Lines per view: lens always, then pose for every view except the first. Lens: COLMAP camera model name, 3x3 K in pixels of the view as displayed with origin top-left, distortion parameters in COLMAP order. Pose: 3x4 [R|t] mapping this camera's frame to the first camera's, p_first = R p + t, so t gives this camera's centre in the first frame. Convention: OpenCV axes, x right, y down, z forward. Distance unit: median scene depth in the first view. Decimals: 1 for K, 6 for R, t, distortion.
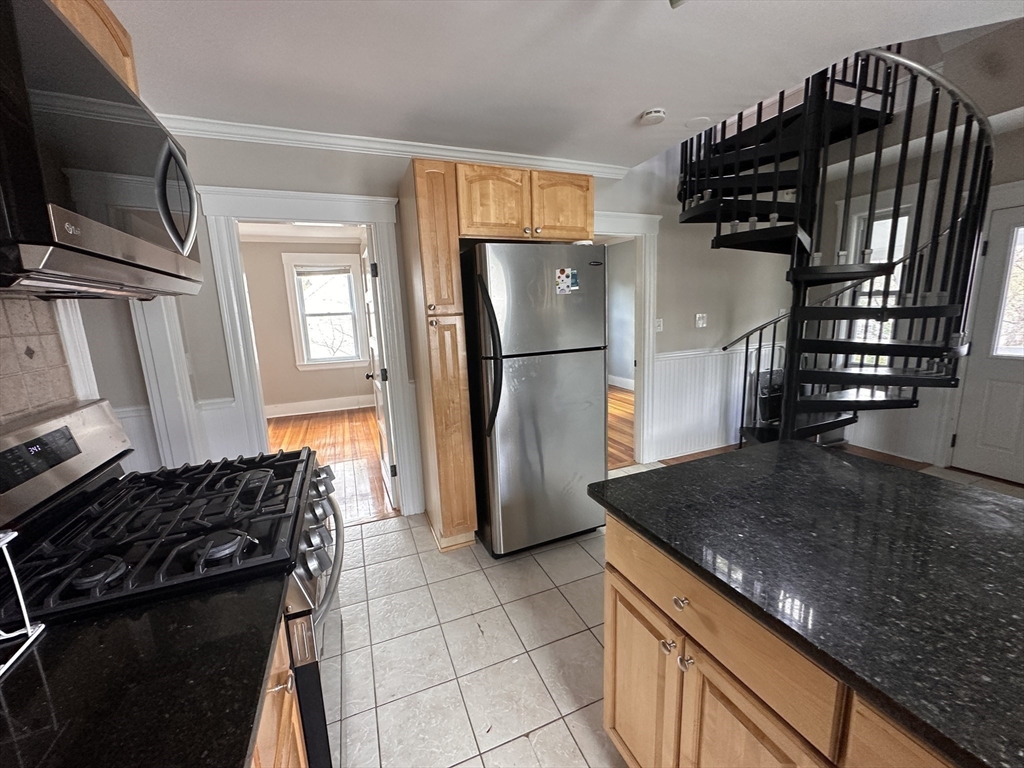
lens RADIAL K [[410.9, 0, 512.0], [0, 410.9, 384.0], [0, 0, 1]] dist [0.000173, 0.000150]
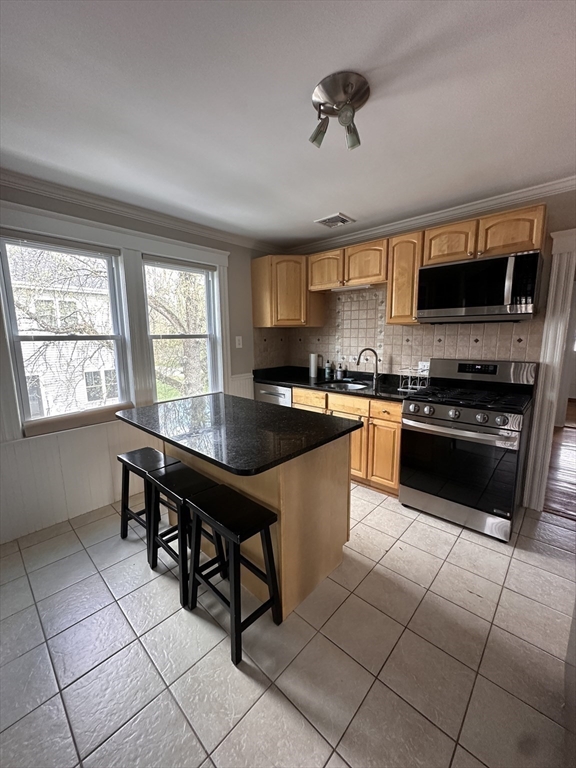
lens RADIAL K [[308.2, 0, 288.0], [0, 308.2, 384.0], [0, 0, 1]] dist [0.000173, 0.000150]
pose [[-0.905923, 0.115992, -0.407245, 0.522362], [-0.027848, 0.943348, 0.330635, -0.199307], [0.422525, 0.310871, -0.851371, 0.975775]]
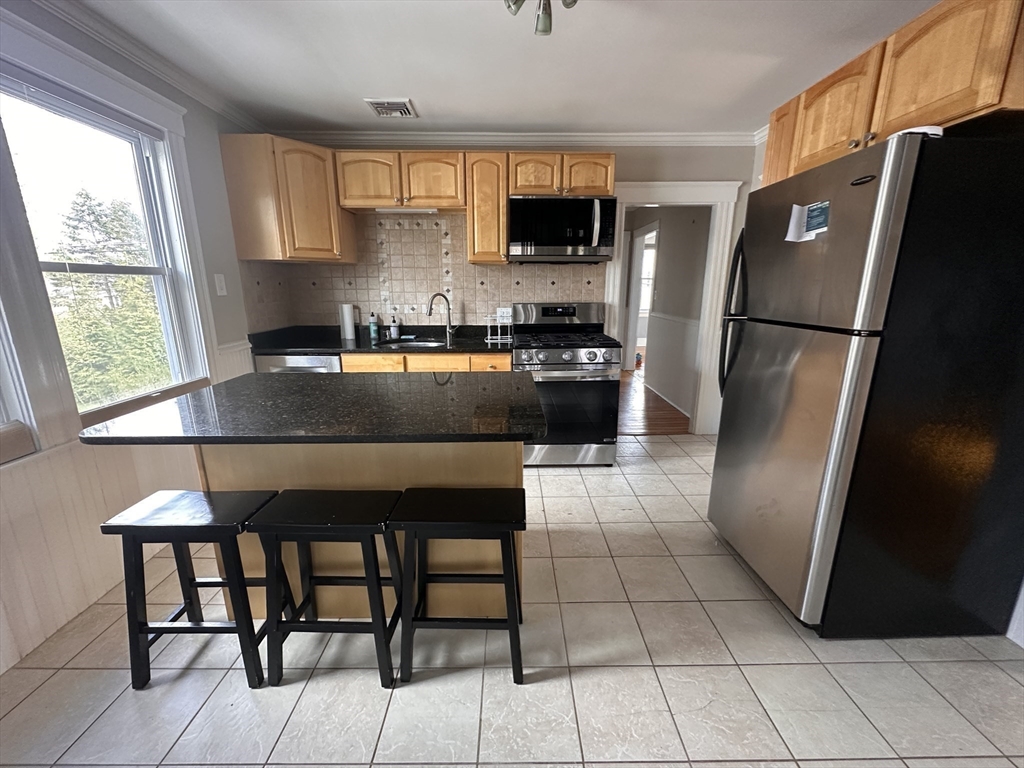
lens RADIAL K [[410.9, 0, 512.0], [0, 410.9, 384.0], [0, 0, 1]] dist [0.000173, 0.000150]
pose [[-0.367469, 0.256084, -0.894085, 0.839338], [-0.146900, 0.933295, 0.327690, -0.126786], [0.918361, 0.251757, -0.305338, 0.696364]]
